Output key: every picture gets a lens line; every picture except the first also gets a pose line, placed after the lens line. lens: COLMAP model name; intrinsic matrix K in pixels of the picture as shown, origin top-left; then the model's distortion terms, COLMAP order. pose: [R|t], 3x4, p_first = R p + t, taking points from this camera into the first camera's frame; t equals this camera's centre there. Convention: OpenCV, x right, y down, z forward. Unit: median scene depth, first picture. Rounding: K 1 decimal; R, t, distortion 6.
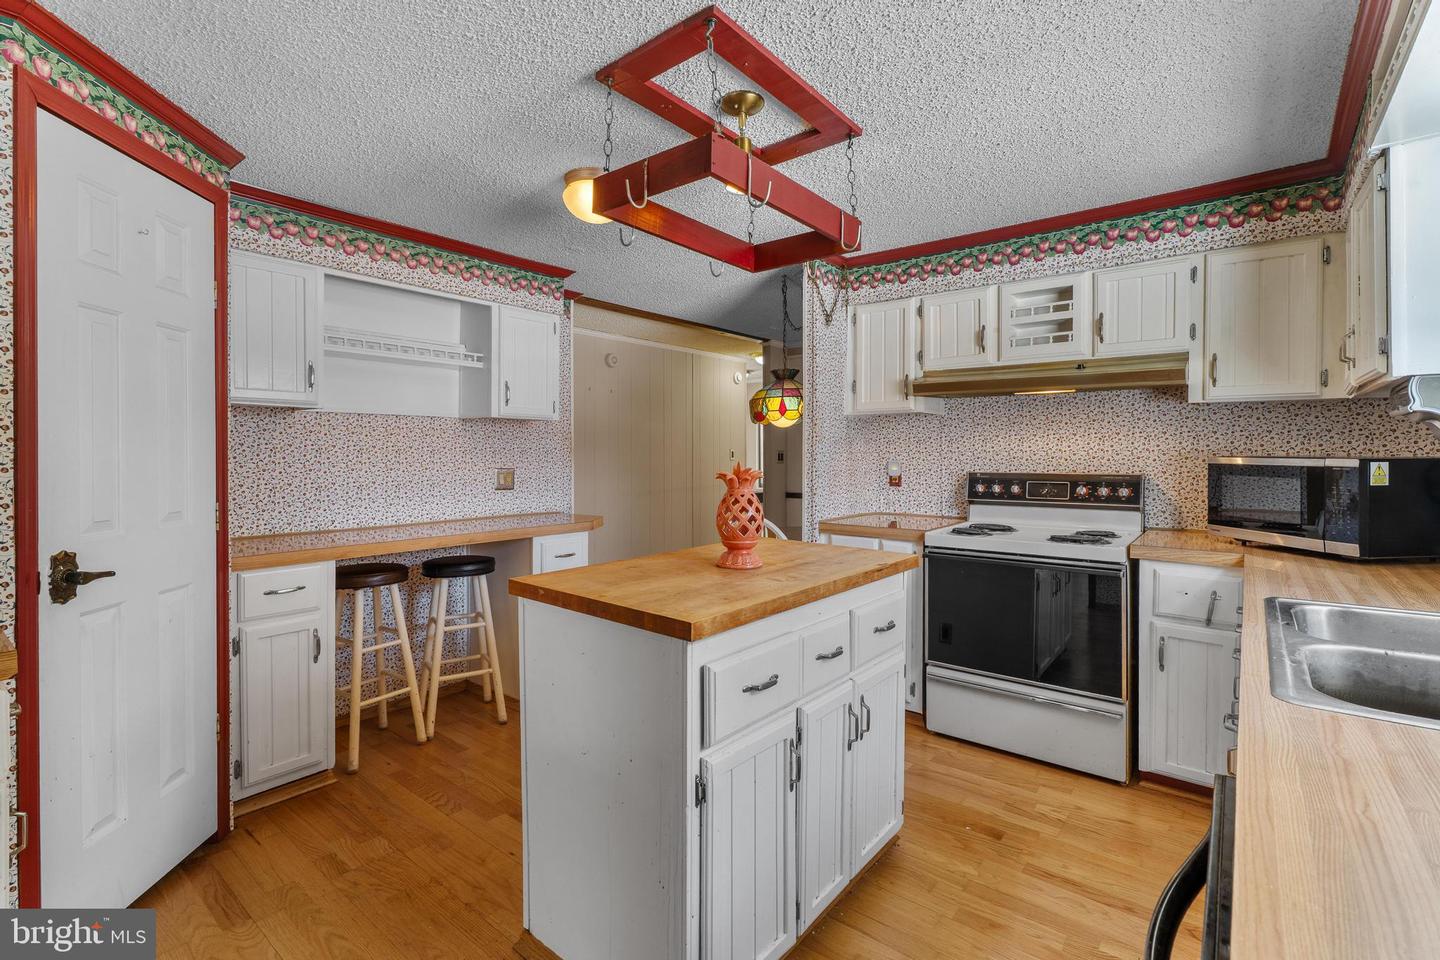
lens RADIAL K [[651.0, 0, 720.5], [0, 651.0, 447.5], [0, 0, 1]] dist [-0.000634, 0.000180]
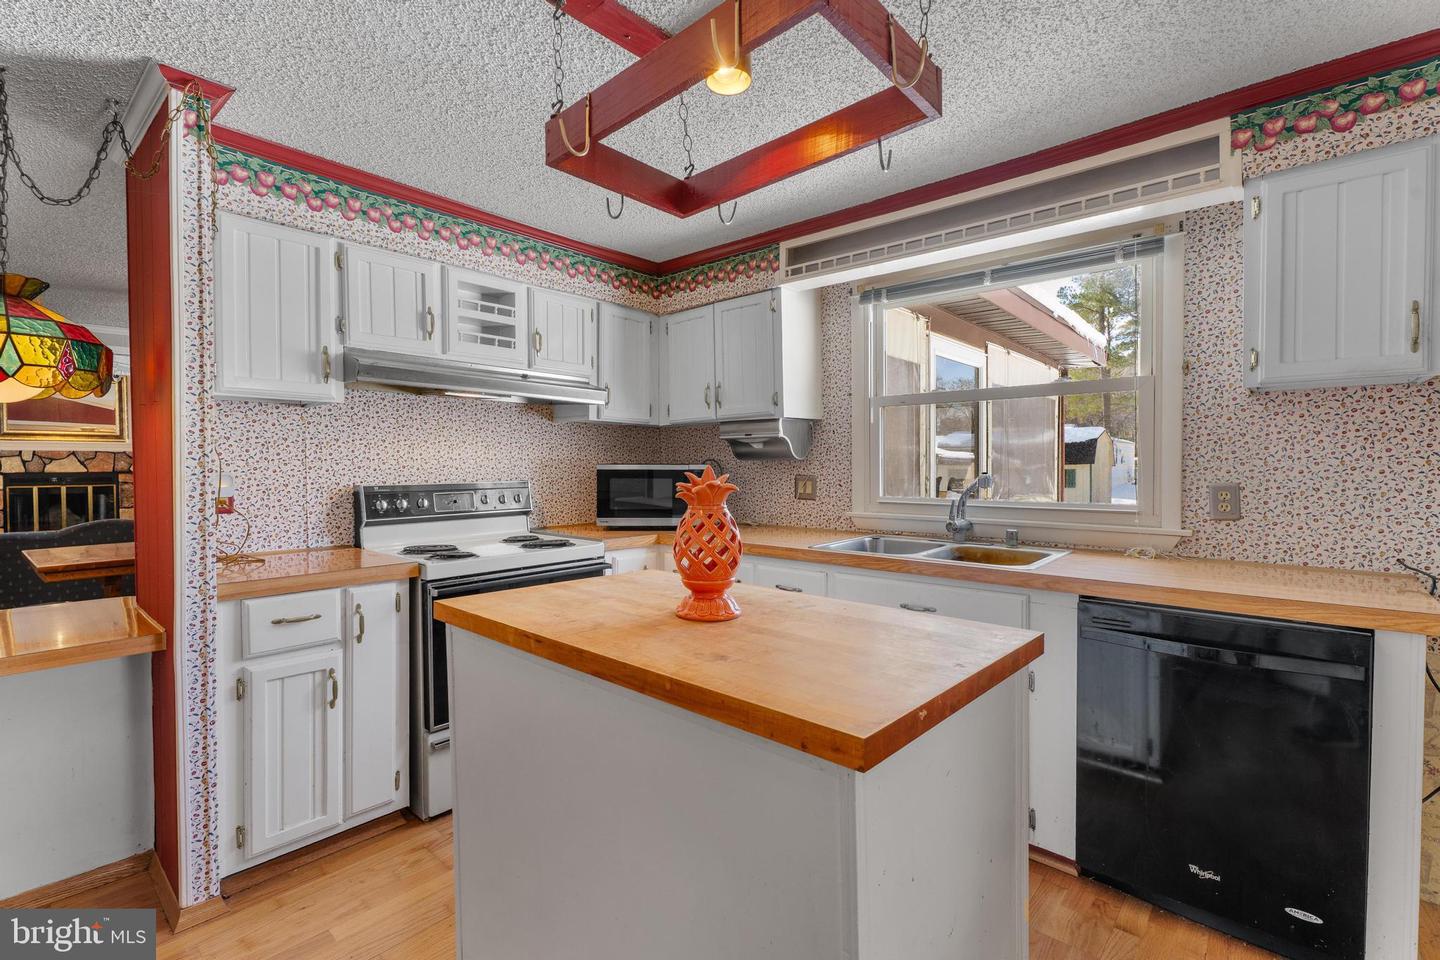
lens RADIAL K [[659.0, 0, 720.0], [0, 659.0, 480.0], [0, 0, 1]] dist [0.000332, -0.000078]
pose [[0.041078, -0.023352, 0.998883, -0.406005], [-0.005209, 0.999708, 0.023585, 0.010525], [-0.999142, -0.006172, 0.040945, 0.565033]]
